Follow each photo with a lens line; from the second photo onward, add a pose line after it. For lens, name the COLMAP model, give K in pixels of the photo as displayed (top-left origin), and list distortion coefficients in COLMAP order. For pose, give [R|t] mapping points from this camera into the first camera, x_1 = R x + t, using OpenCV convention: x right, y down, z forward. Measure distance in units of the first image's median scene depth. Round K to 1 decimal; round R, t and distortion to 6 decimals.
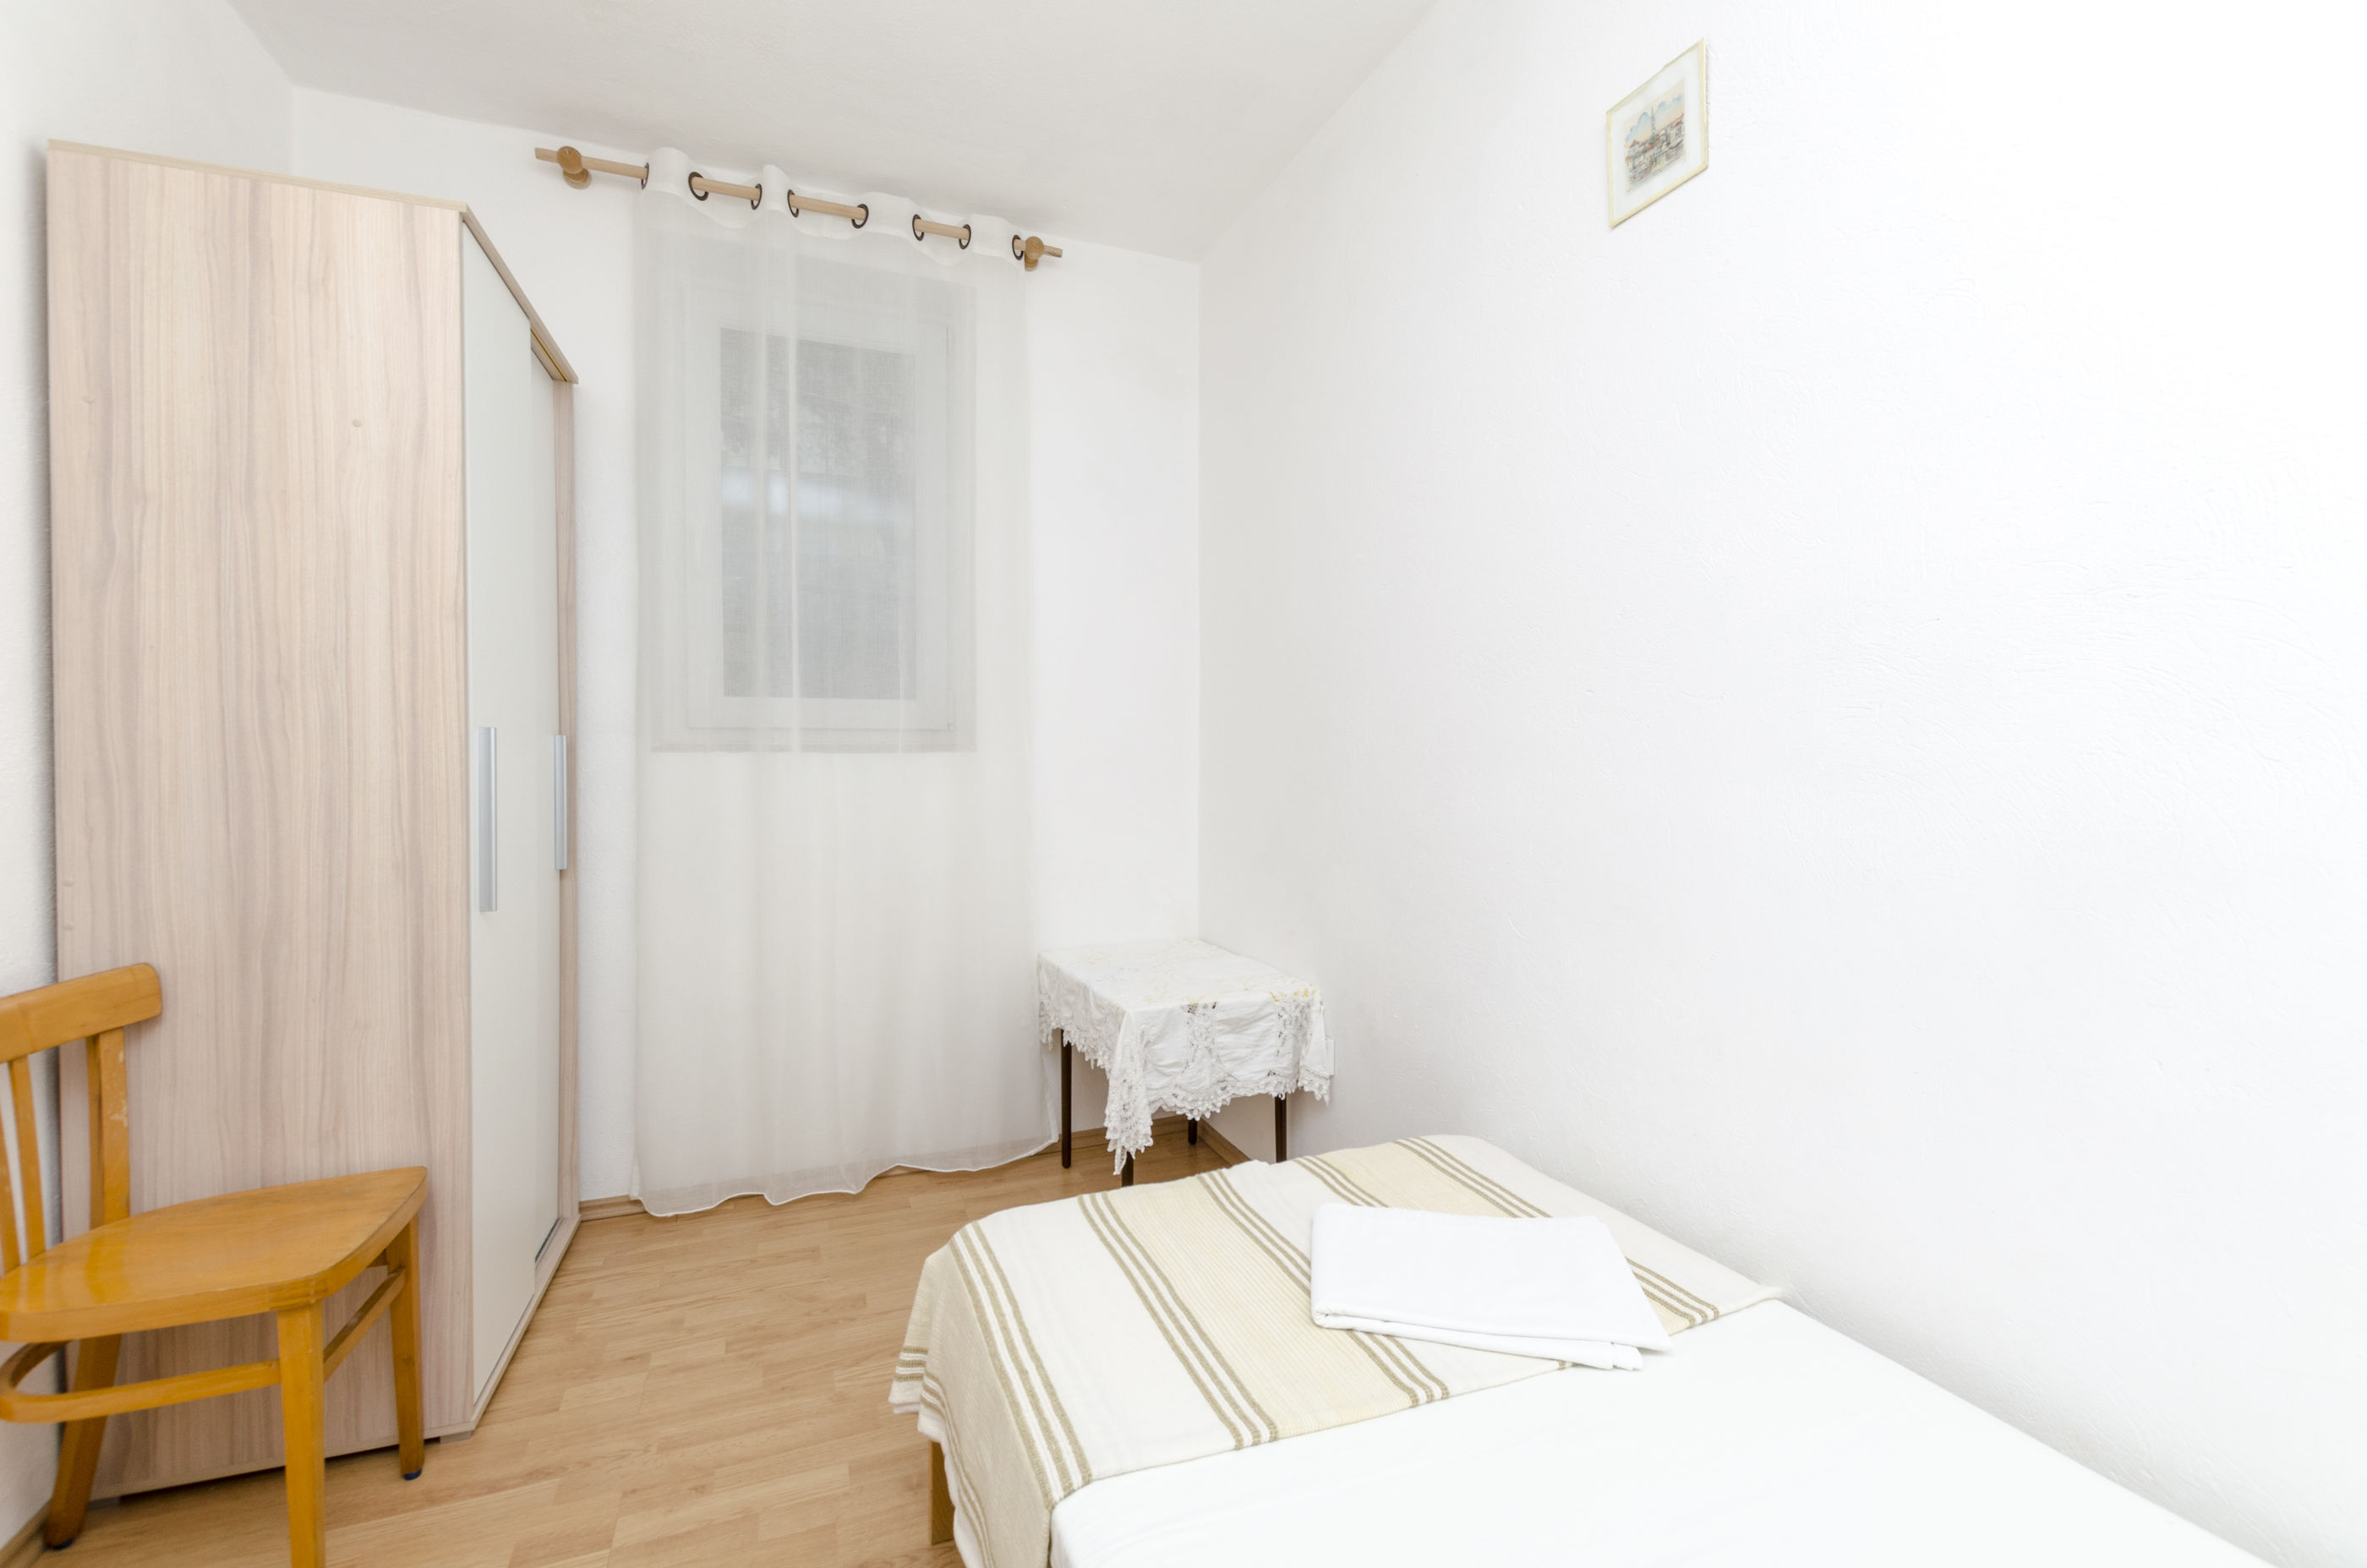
lens RADIAL K [[1026.2, 0, 1176.1], [0, 1026.2, 767.8], [0, 0, 1]] dist [0.012630, -0.006488]
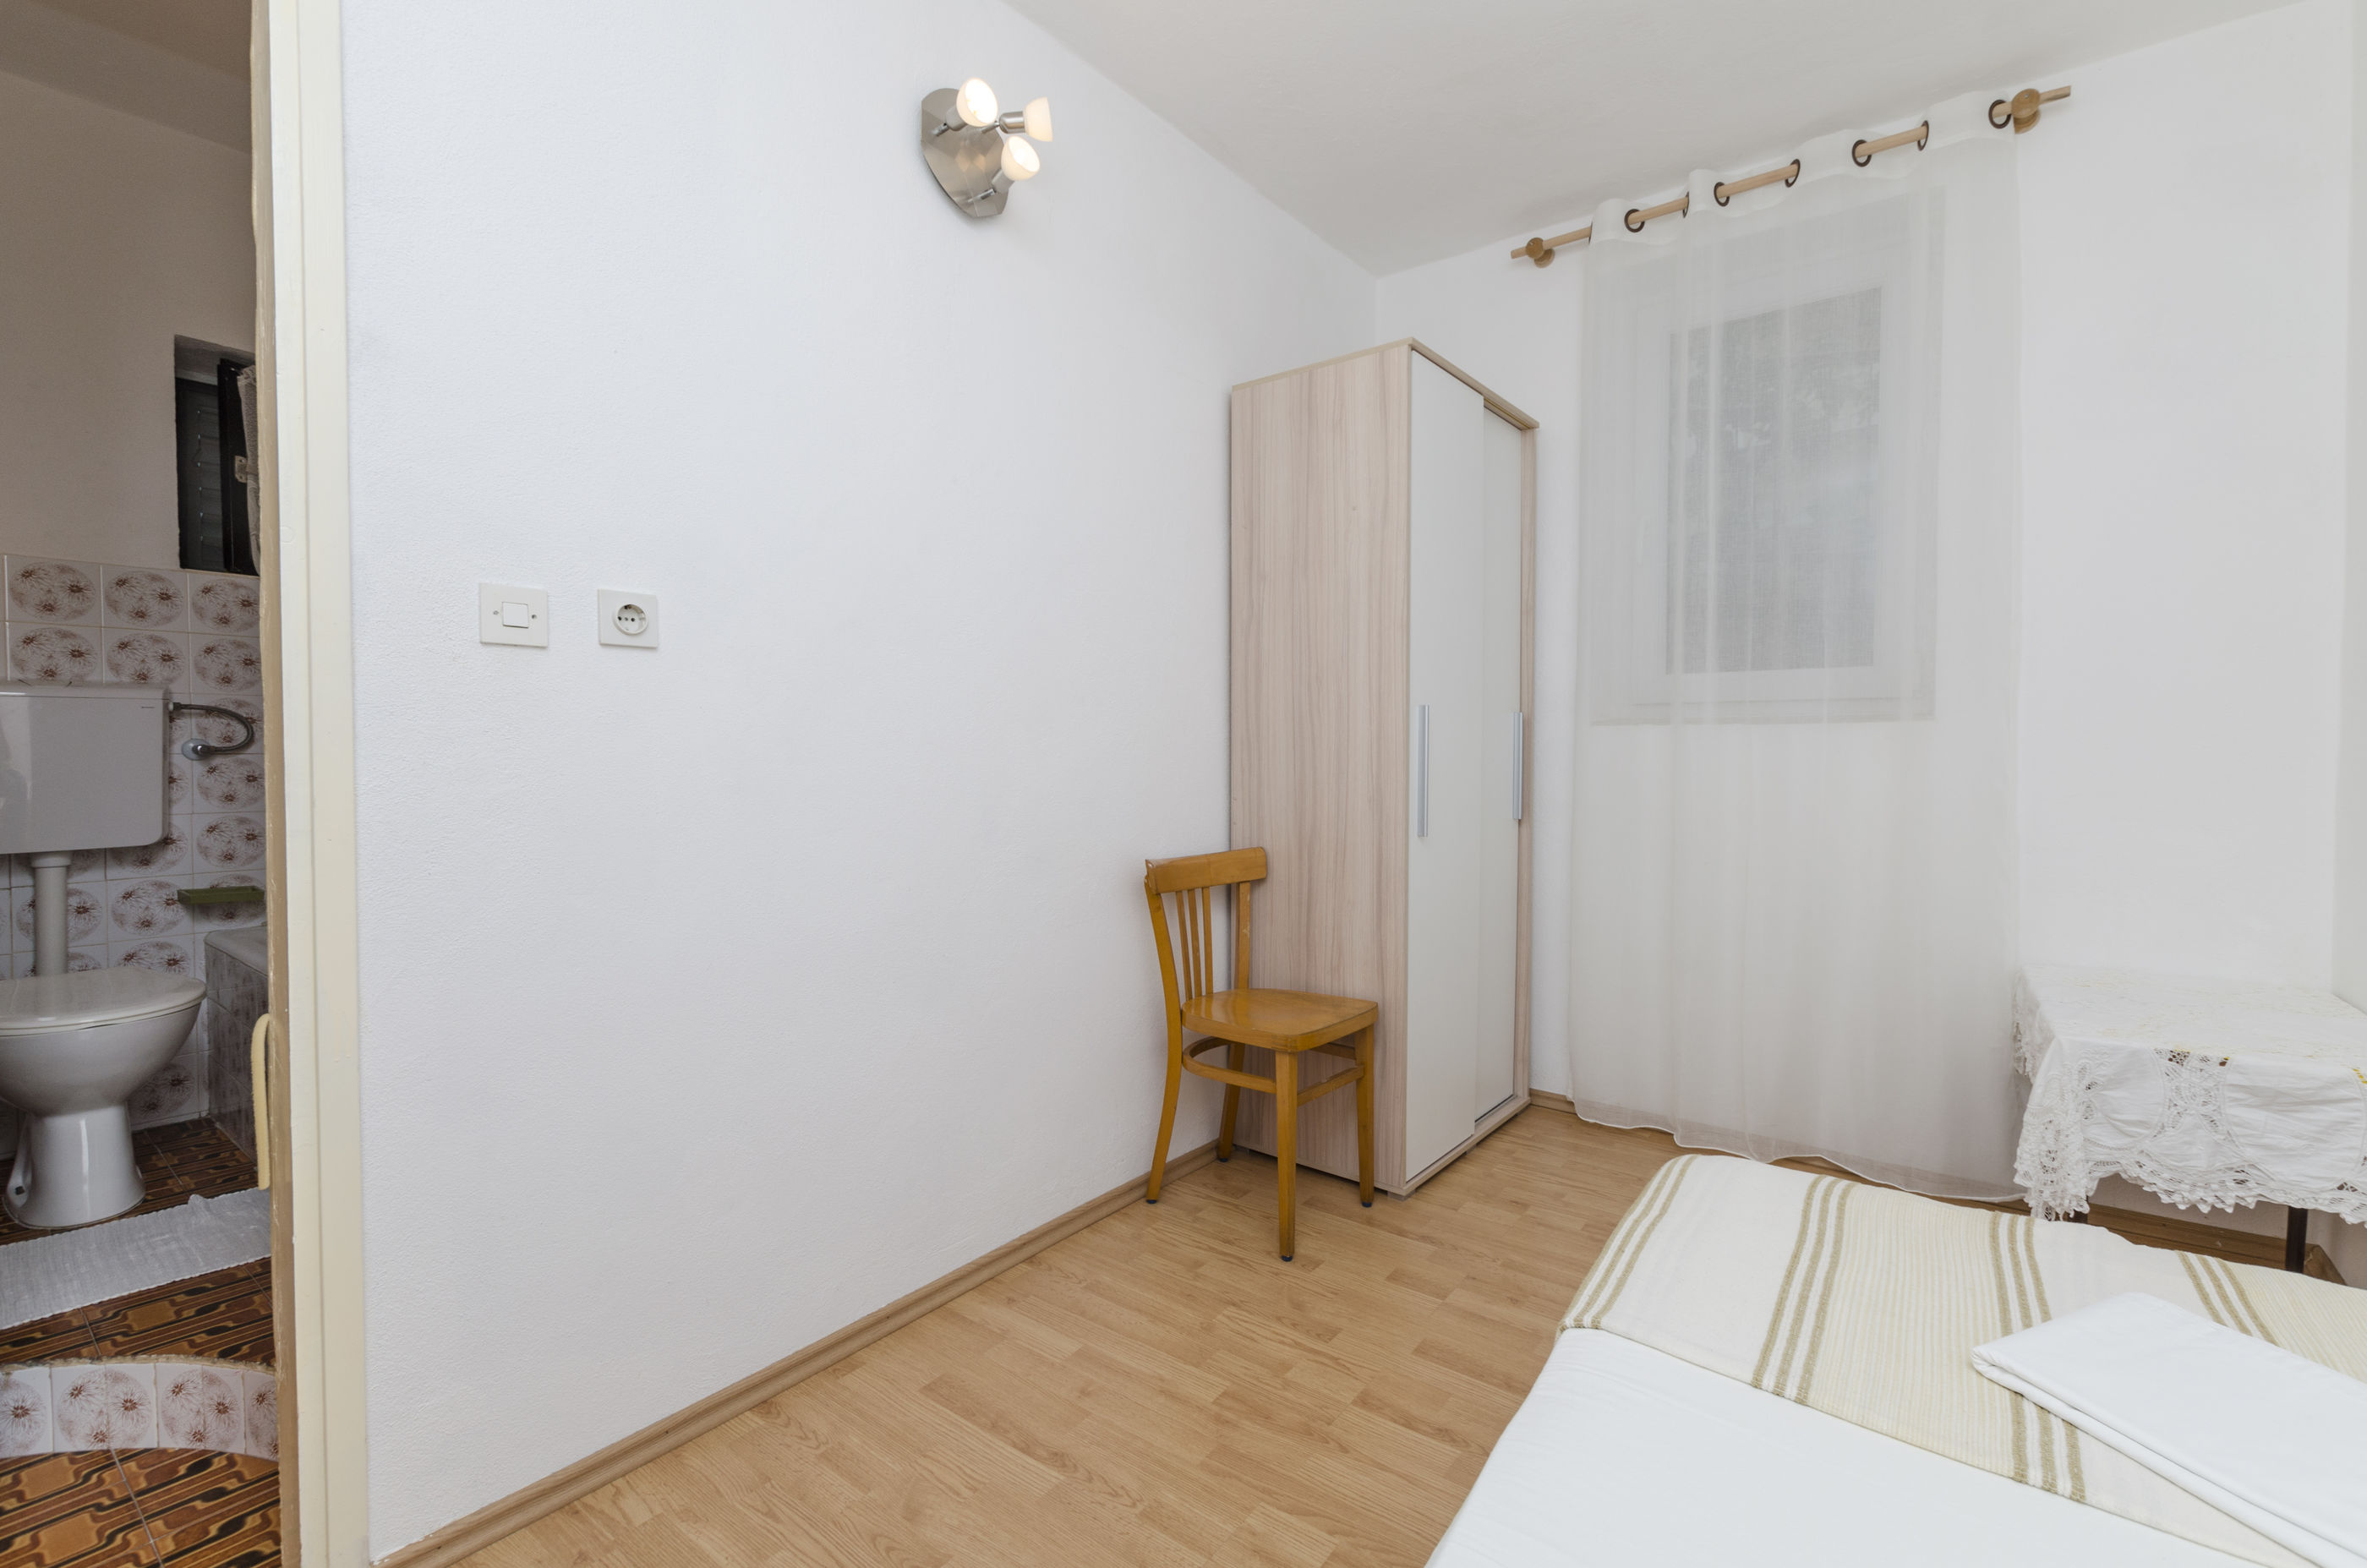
lens RADIAL K [[1026.2, 0, 1176.1], [0, 1026.2, 767.8], [0, 0, 1]] dist [0.012630, -0.006488]
pose [[0.507217, 0.017518, -0.861640, 0.289157], [-0.010676, 0.999844, 0.014043, 0.023783], [0.861752, 0.002076, 0.507325, 0.001823]]
